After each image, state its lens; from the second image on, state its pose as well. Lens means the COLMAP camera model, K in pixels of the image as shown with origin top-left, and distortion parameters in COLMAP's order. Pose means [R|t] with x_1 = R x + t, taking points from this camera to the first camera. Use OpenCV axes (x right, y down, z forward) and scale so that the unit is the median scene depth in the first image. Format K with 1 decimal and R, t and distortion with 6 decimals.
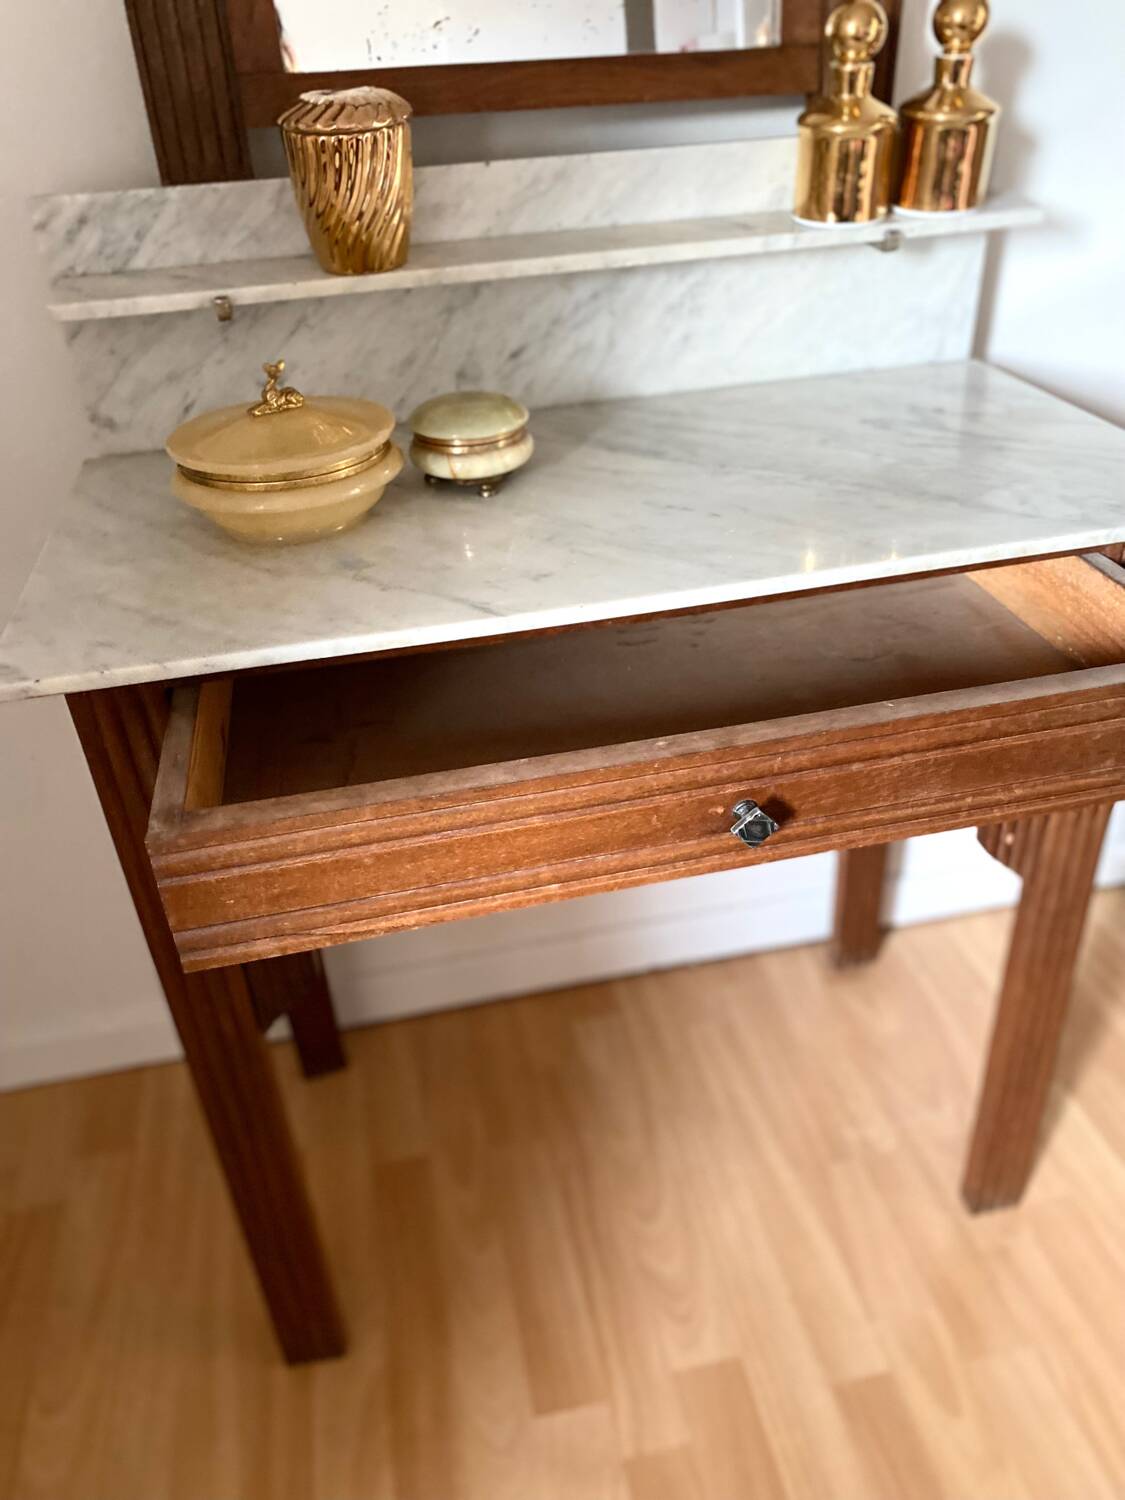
lens RADIAL K [[1145.2, 0, 567.9], [0, 1145.2, 733.3], [0, 0, 1]] dist [0.054430, -0.070075]
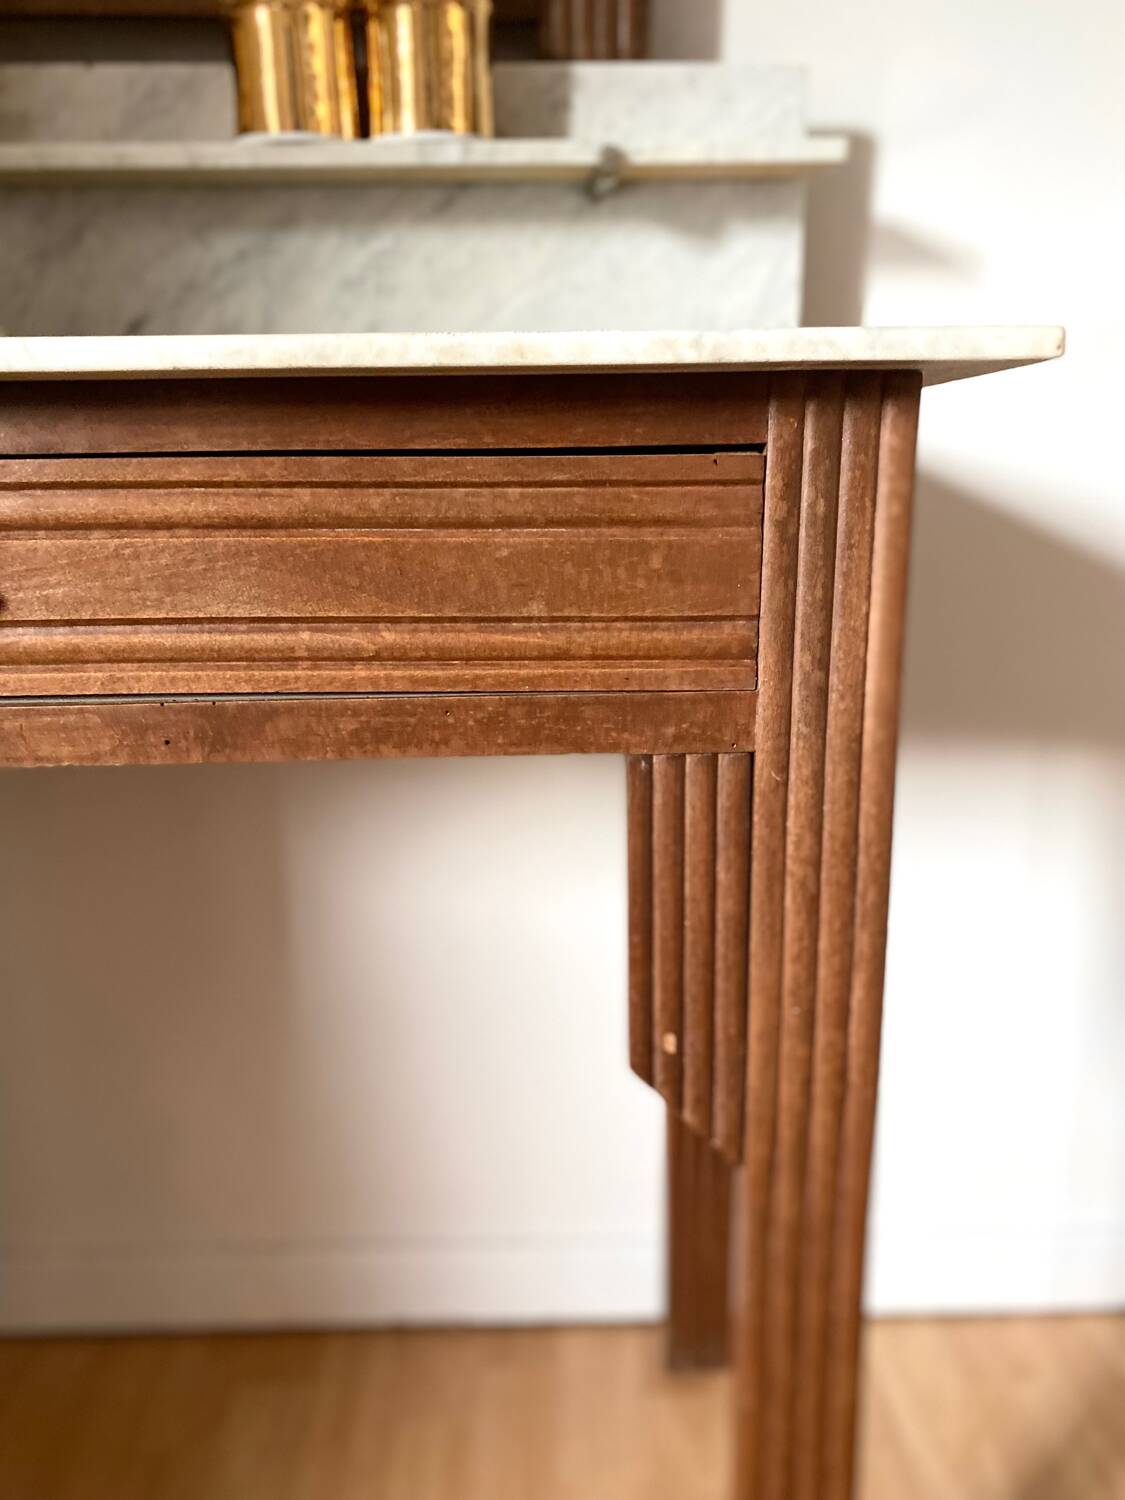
lens RADIAL K [[1139.7, 0, 580.4], [0, 1139.7, 750.0], [0, 0, 1]] dist [0.070724, -0.115857]
pose [[0.984141, 0.086333, -0.154960, 0.391418], [-0.130329, 0.944520, -0.301490, 0.121104], [0.120334, 0.316905, 0.940793, 0.437781]]
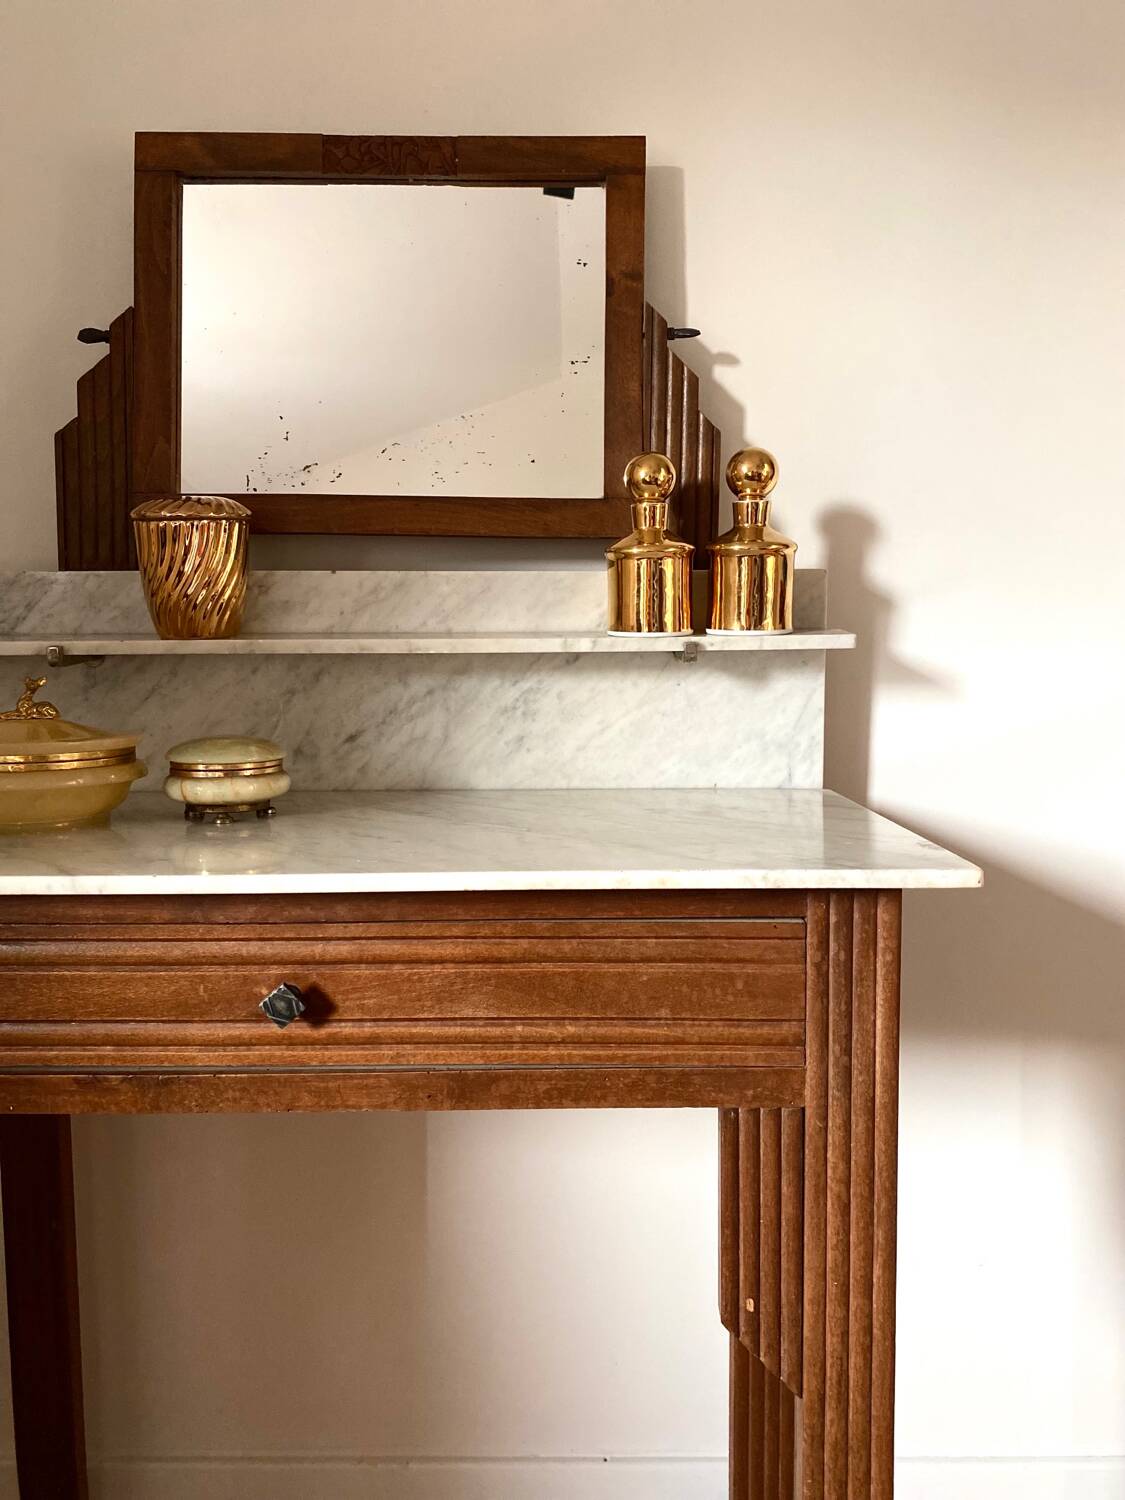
lens RADIAL K [[1139.7, 0, 576.5], [0, 1139.7, 735.4], [0, 0, 1]] dist [0.070724, -0.115857]
pose [[0.977535, 0.064551, -0.200647, 0.378809], [-0.151008, 0.878610, -0.453036, 0.115644], [0.147046, 0.473157, 0.868619, 0.126440]]
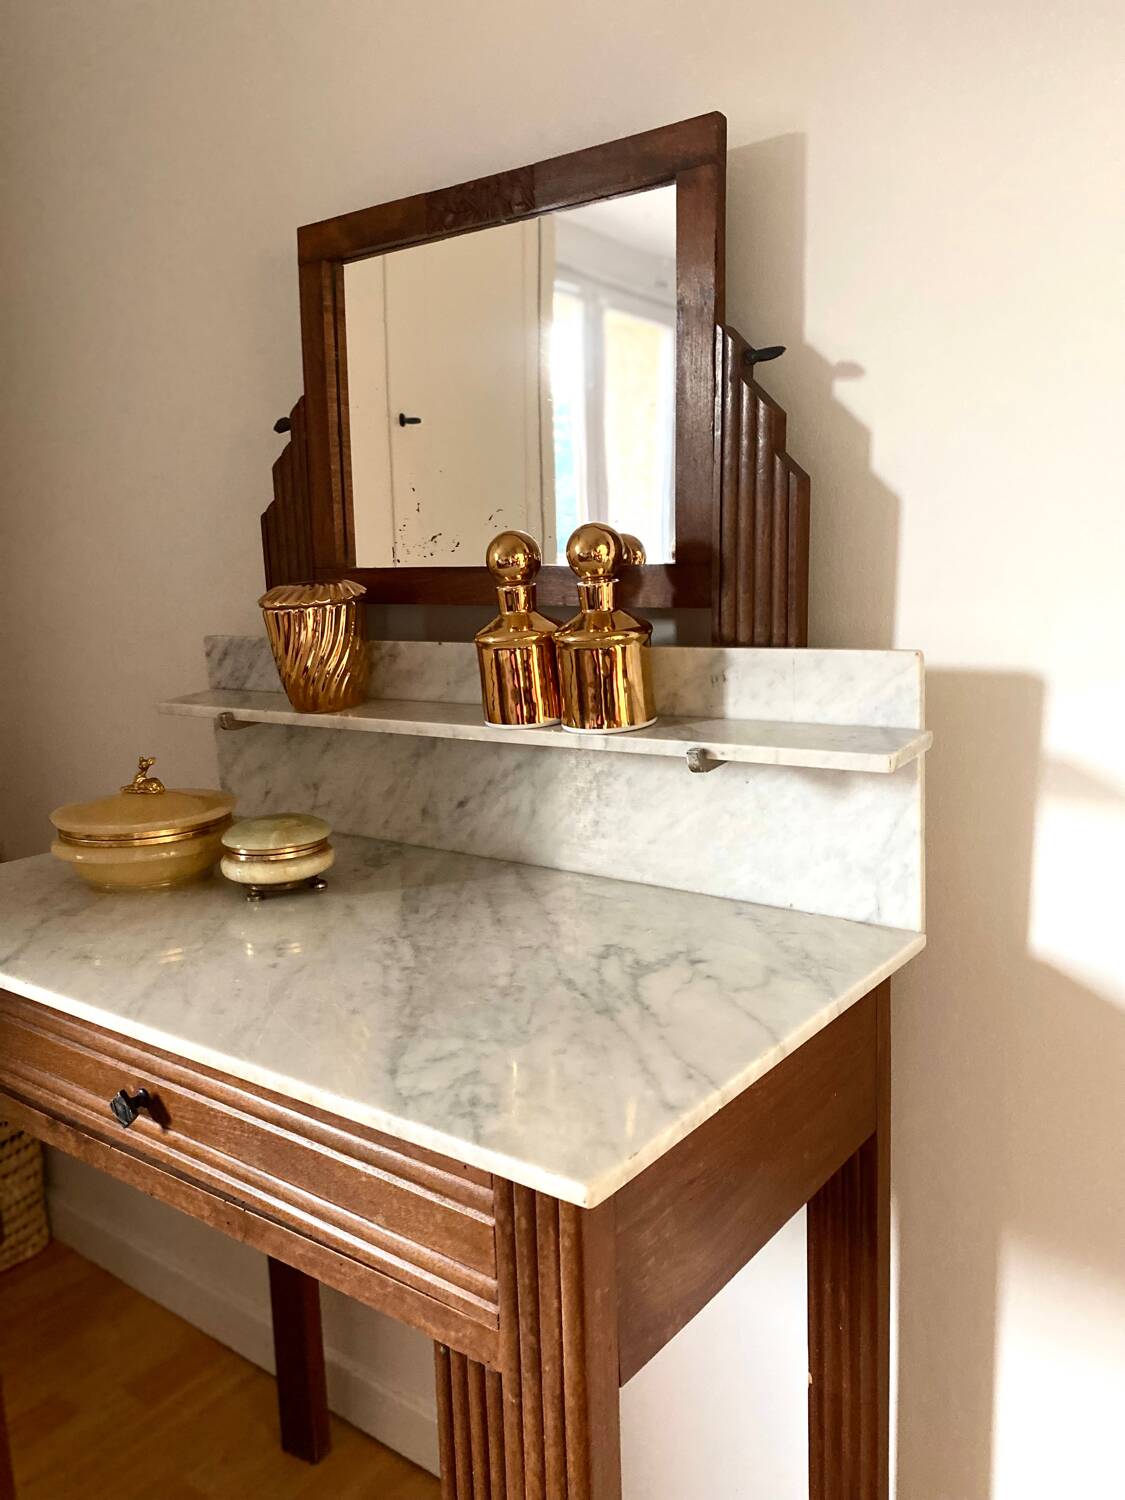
lens RADIAL K [[1139.7, 0, 569.5], [0, 1139.7, 743.6], [0, 0, 1]] dist [0.070724, -0.115857]
pose [[0.665502, 0.148688, -0.731436, 0.818001], [-0.402126, 0.897001, -0.183532, -0.233692], [0.628810, 0.416270, 0.656747, 0.357494]]
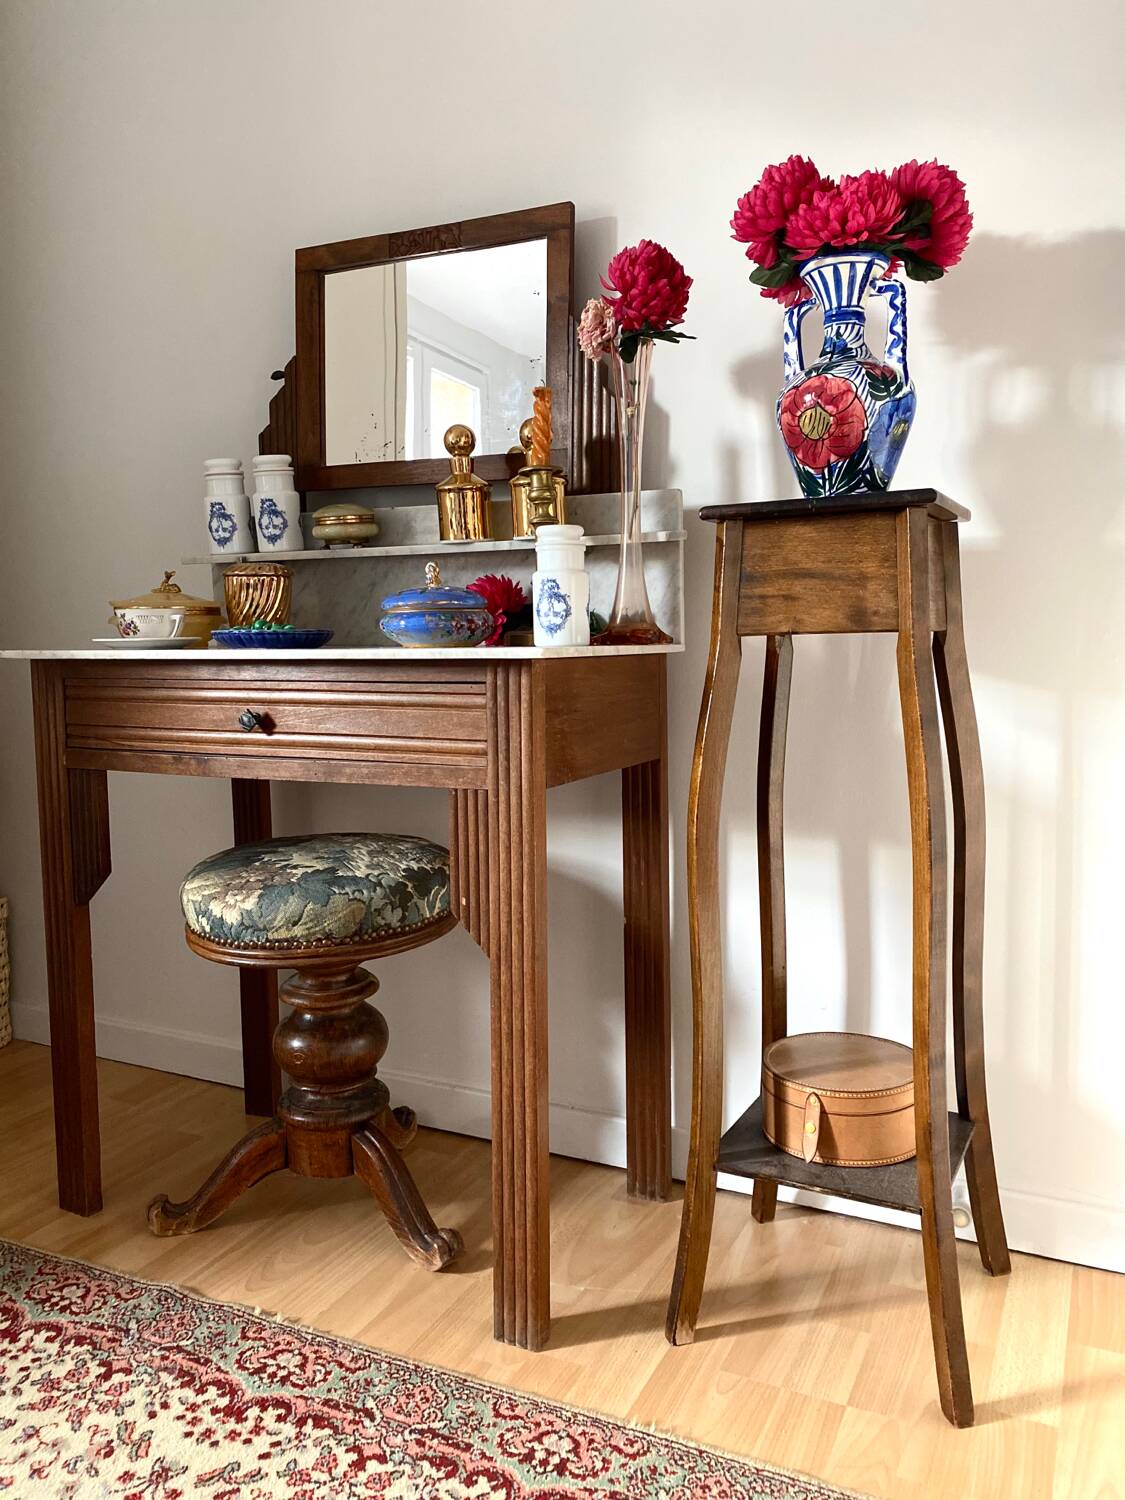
lens RADIAL K [[1139.7, 0, 568.3], [0, 1139.7, 742.8], [0, 0, 1]] dist [0.070724, -0.115857]
pose [[0.793484, 0.103596, -0.599709, 1.213481], [-0.352103, 0.881885, -0.313533, 0.291219], [0.496394, 0.459943, 0.736238, -0.026560]]
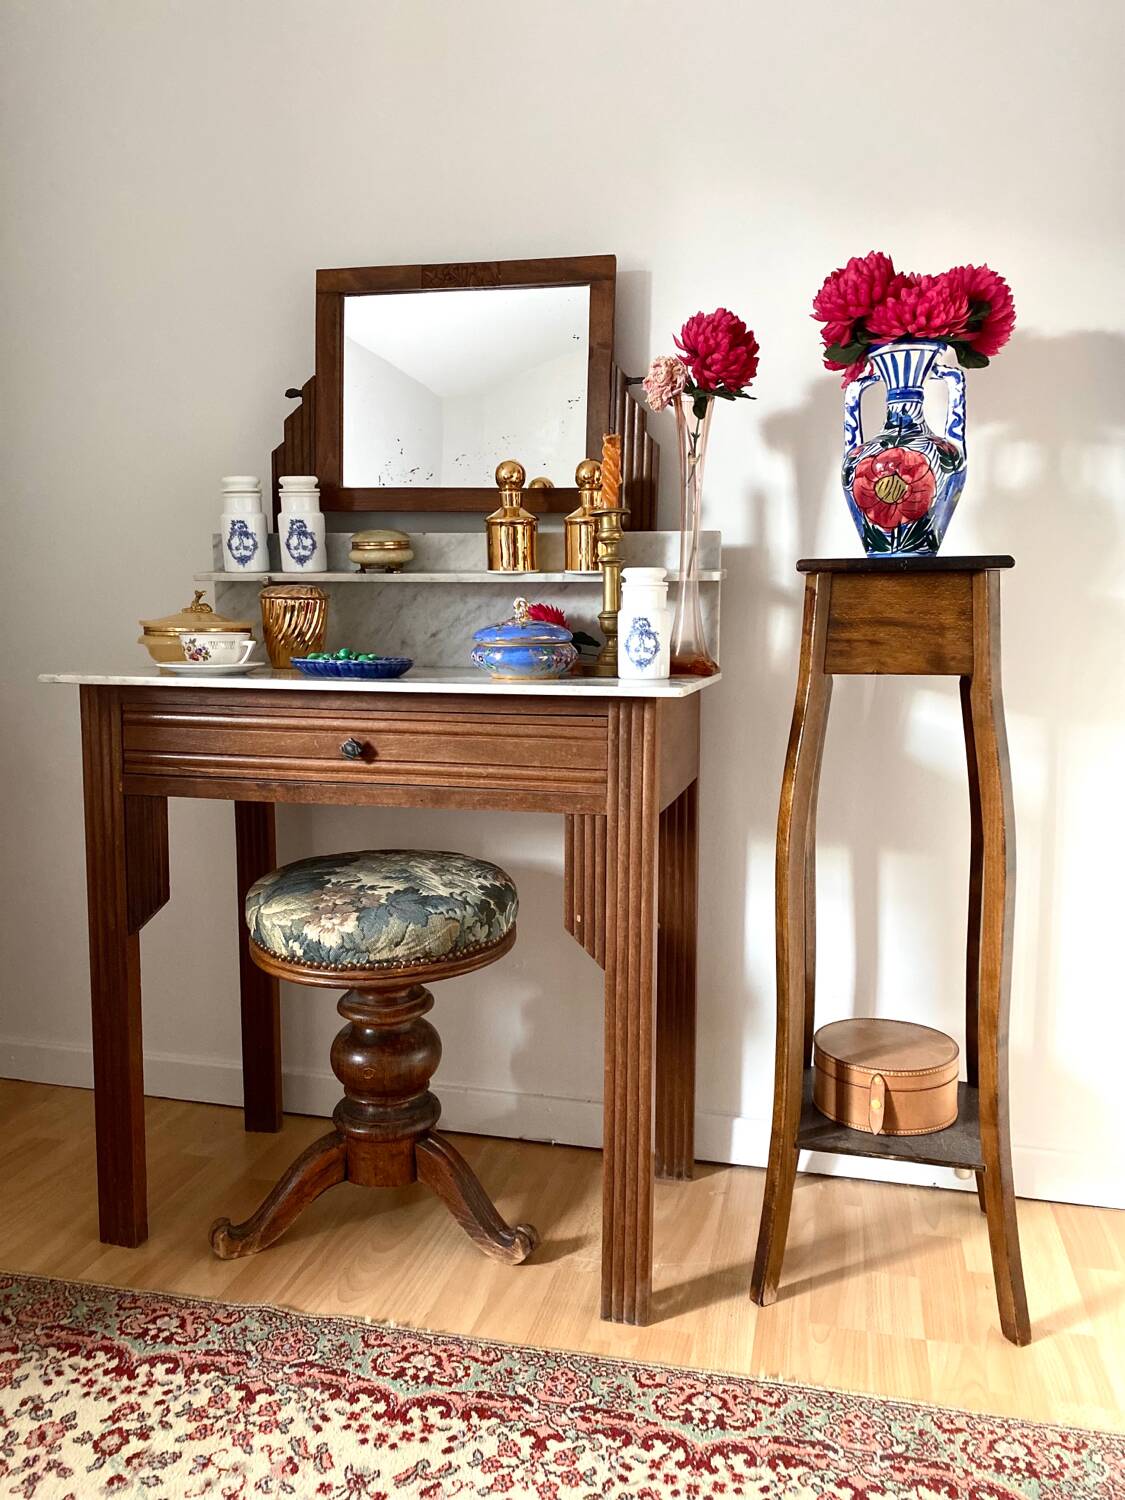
lens RADIAL K [[1139.7, 0, 572.1], [0, 1139.7, 746.2], [0, 0, 1]] dist [0.070724, -0.115857]
pose [[0.905013, 0.108740, -0.411250, 0.904559], [-0.273507, 0.889196, -0.366775, 0.411273], [0.325799, 0.444416, 0.834476, -0.306938]]
